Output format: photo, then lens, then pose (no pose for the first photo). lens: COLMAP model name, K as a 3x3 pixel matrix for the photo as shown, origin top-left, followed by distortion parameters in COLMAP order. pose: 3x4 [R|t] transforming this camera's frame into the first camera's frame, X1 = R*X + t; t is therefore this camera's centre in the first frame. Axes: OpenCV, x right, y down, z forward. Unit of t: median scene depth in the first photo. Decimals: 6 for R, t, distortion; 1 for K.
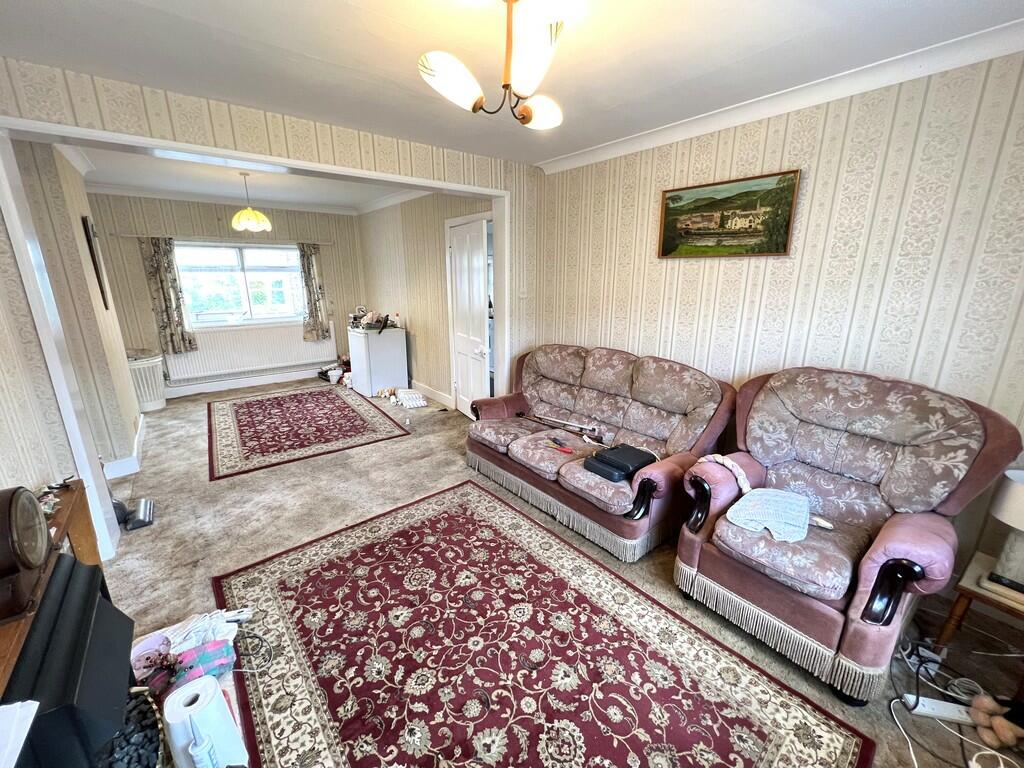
lens RADIAL K [[411.0, 0, 513.1], [0, 411.0, 383.3], [0, 0, 1]] dist [-0.000472, 0.000011]
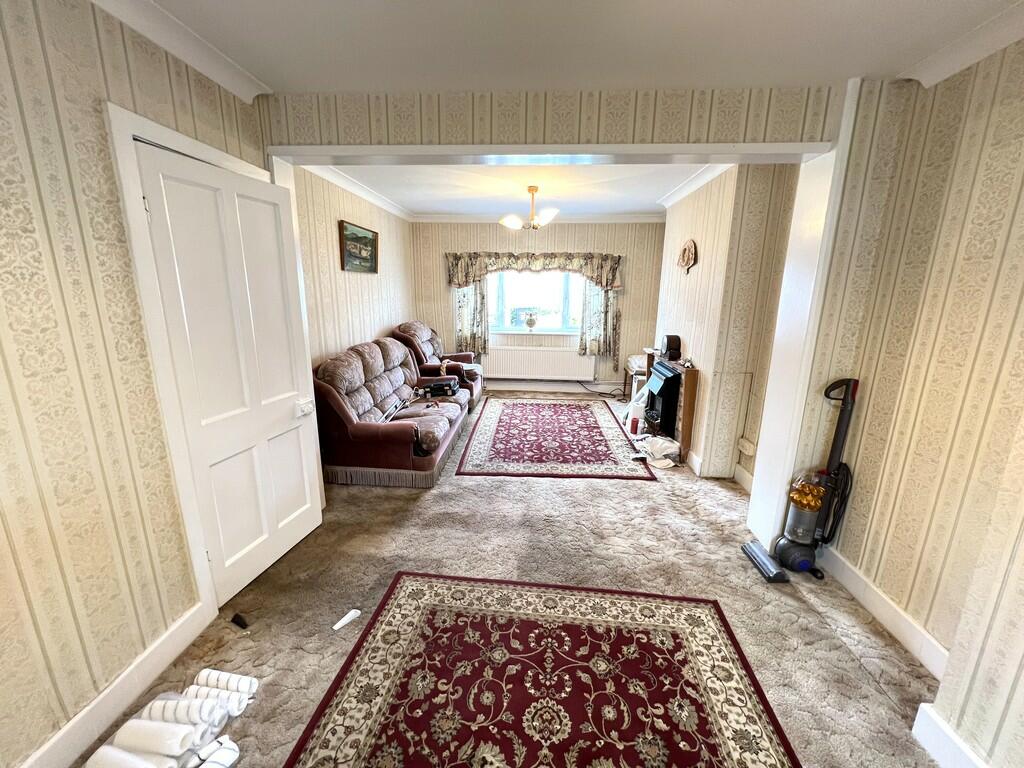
lens RADIAL K [[411.0, 0, 509.9], [0, 411.0, 383.6], [0, 0, 1]] dist [-0.000472, 0.000011]
pose [[-0.731046, -0.160488, 0.663186, -1.196280], [0.167157, 0.900205, 0.402107, -0.520067], [-0.661537, 0.404814, -0.631264, 2.028424]]
